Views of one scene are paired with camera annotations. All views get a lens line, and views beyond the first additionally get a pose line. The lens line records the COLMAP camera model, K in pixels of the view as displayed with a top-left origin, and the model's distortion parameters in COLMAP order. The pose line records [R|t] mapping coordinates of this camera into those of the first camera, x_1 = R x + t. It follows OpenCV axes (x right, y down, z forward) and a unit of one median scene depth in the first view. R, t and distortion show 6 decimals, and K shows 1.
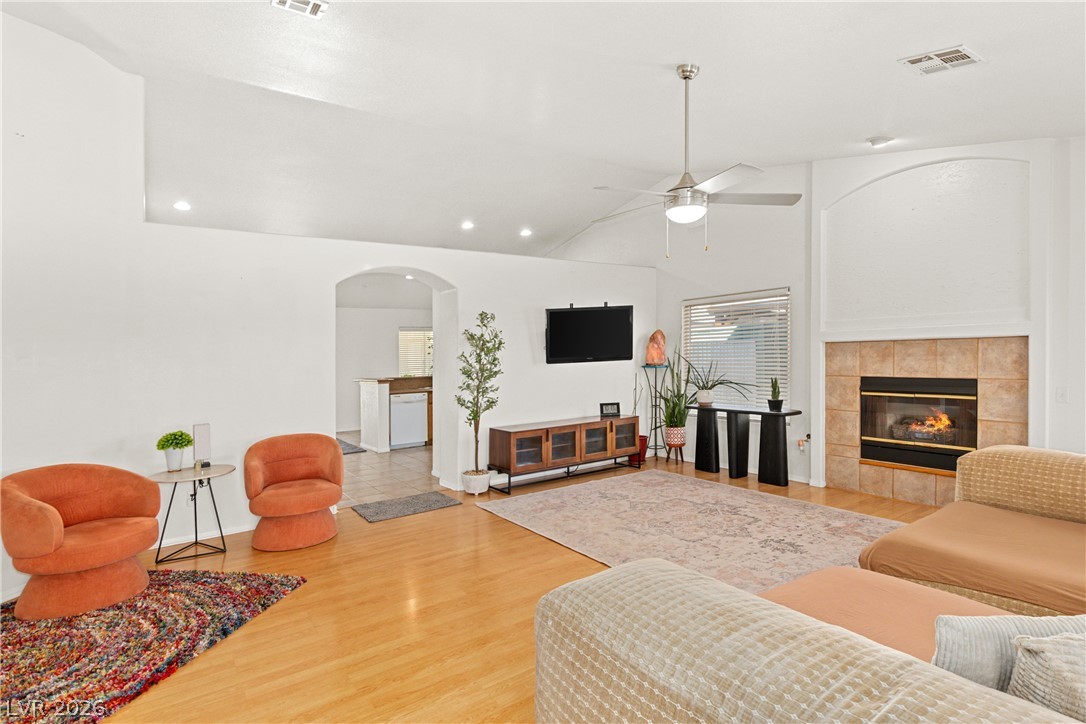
lens RADIAL K [[552.9, 0, 547.3], [0, 552.9, 366.5], [0, 0, 1]] dist [0.006831, 0.001027]
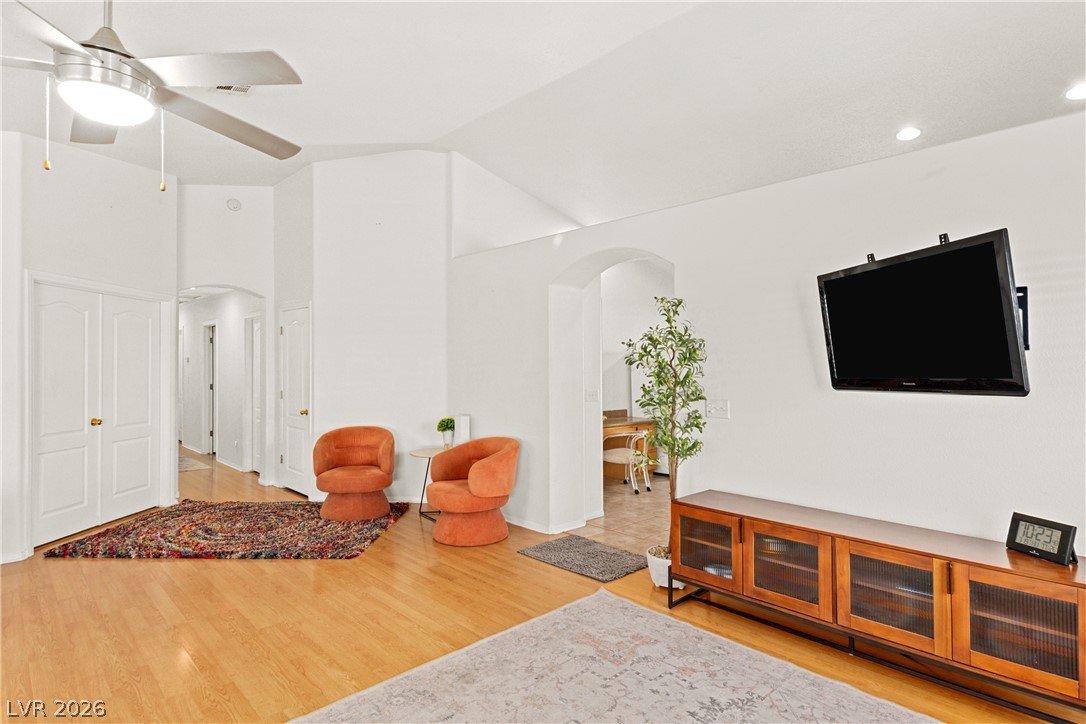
lens RADIAL K [[552.9, 0, 524.1], [0, 552.9, 361.6], [0, 0, 1]] dist [0.006831, 0.001027]
pose [[0.151016, 0.027409, -0.988151, 0.478757], [-0.020274, 0.999491, 0.024625, -0.040075], [0.988323, 0.016315, 0.151495, 0.743786]]
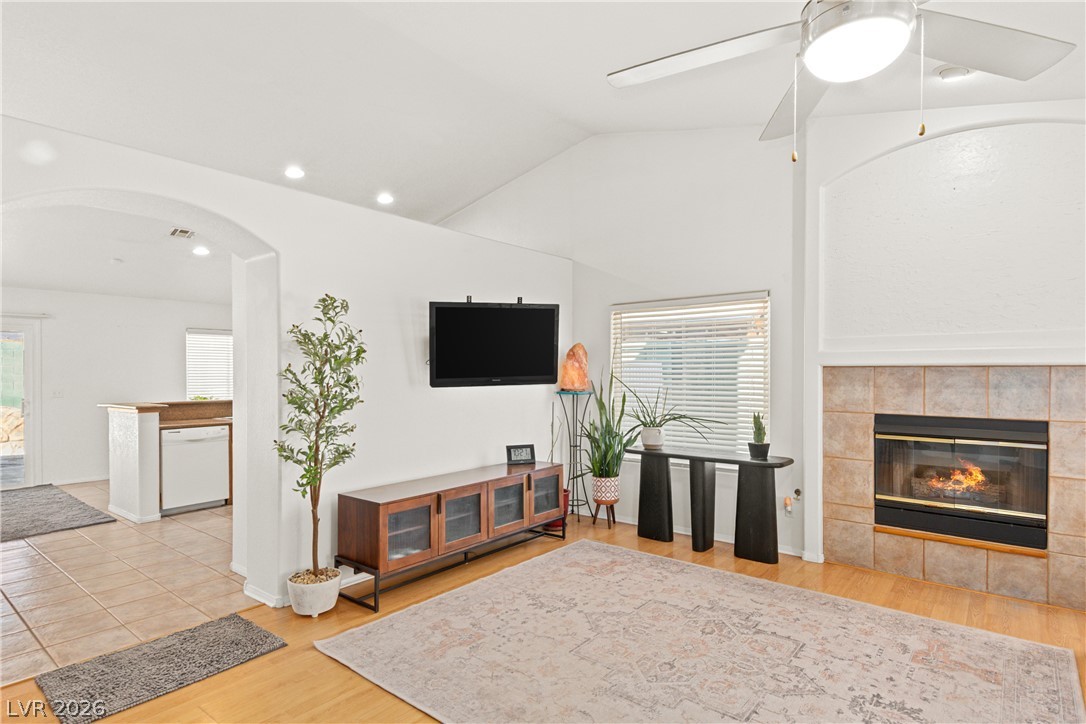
lens RADIAL K [[552.9, 0, 549.0], [0, 552.9, 410.8], [0, 0, 1]] dist [0.006831, 0.001027]
pose [[0.957671, 0.006978, 0.287779, -0.062490], [-0.019755, 0.998942, 0.041518, -0.007462], [-0.287185, -0.045446, 0.956796, 0.390995]]
